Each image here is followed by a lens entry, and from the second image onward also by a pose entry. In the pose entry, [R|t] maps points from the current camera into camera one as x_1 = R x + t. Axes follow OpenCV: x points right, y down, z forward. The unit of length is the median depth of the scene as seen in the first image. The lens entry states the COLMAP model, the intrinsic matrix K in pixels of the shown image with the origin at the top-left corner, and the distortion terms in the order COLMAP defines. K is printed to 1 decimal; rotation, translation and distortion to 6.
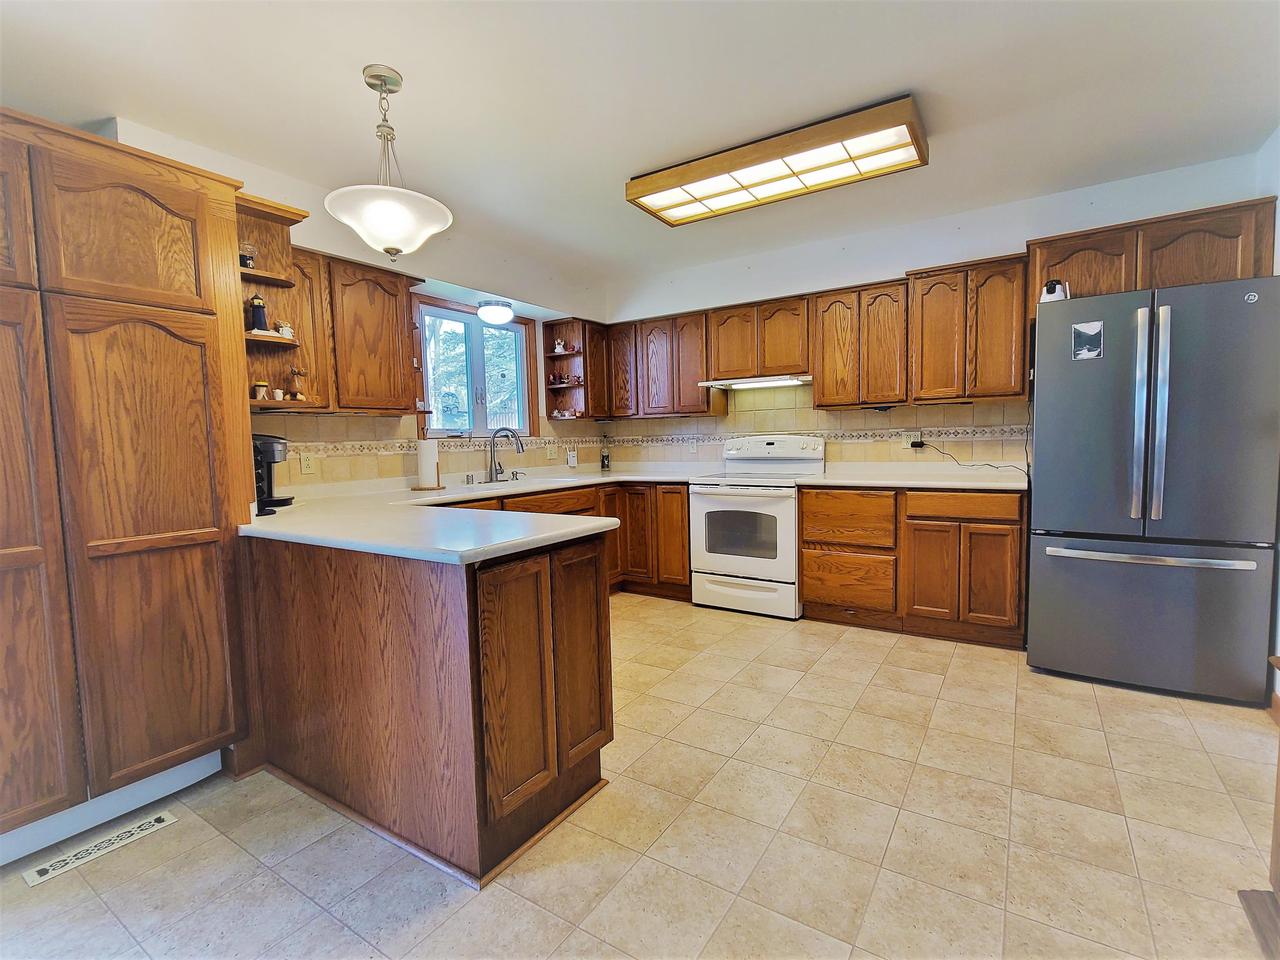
lens RADIAL K [[586.7, 0, 653.3], [0, 586.7, 480.6], [0, 0, 1]] dist [-0.000152, -0.000444]
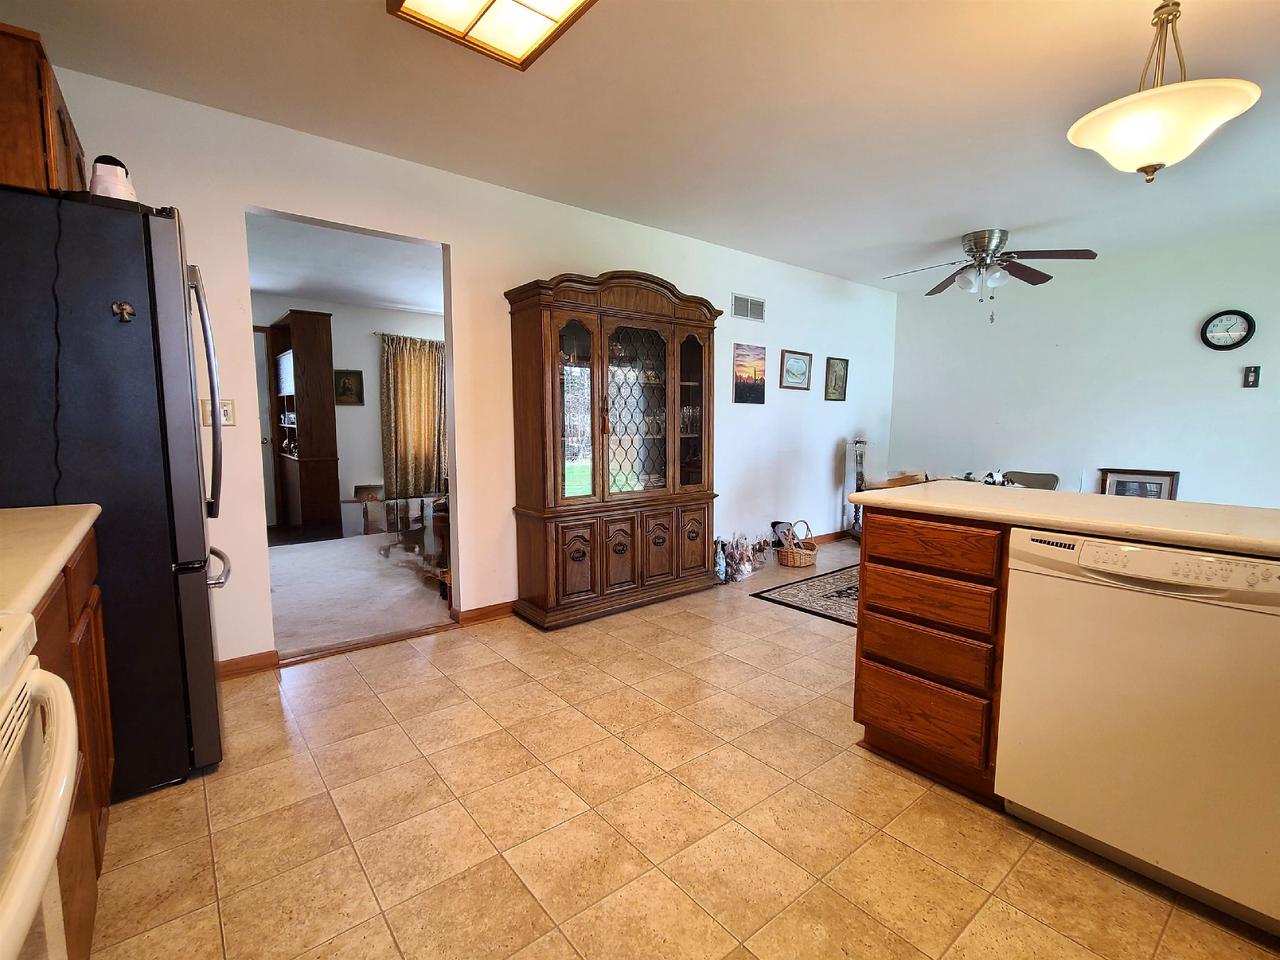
lens RADIAL K [[586.7, 0, 653.3], [0, 586.7, 480.6], [0, 0, 1]] dist [-0.000152, -0.000444]
pose [[-0.952852, -0.010471, 0.303255, -0.028816], [0.040009, 0.986343, 0.159770, -0.081665], [-0.300786, 0.164370, -0.939420, 1.304811]]
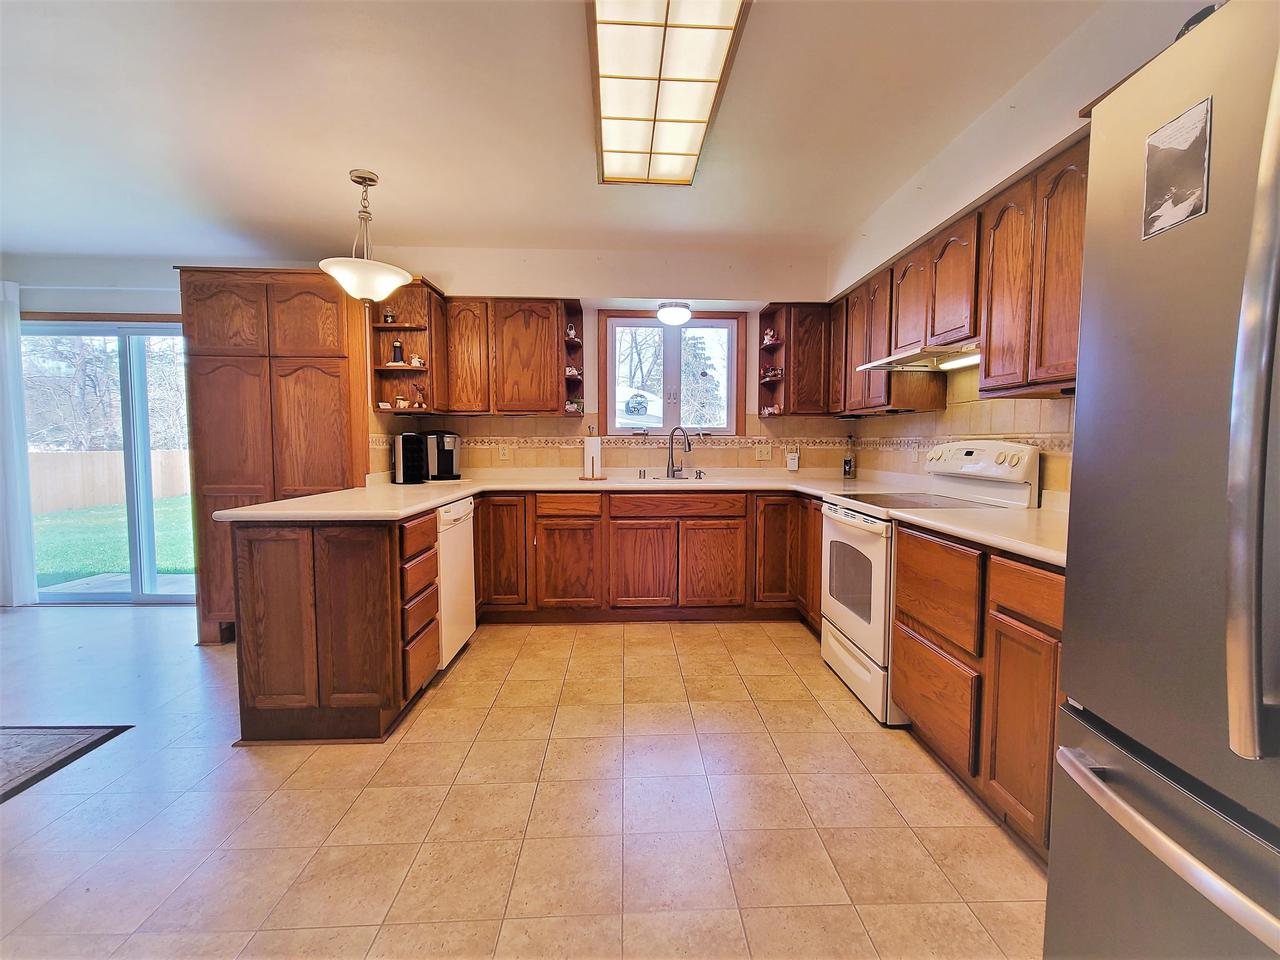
lens RADIAL K [[586.7, 0, 653.3], [0, 586.7, 480.6], [0, 0, 1]] dist [-0.000152, -0.000444]
pose [[0.579872, 0.079562, -0.810813, 0.714480], [-0.074361, 0.996235, 0.044575, -0.049845], [0.811307, 0.034445, 0.583605, 0.484893]]
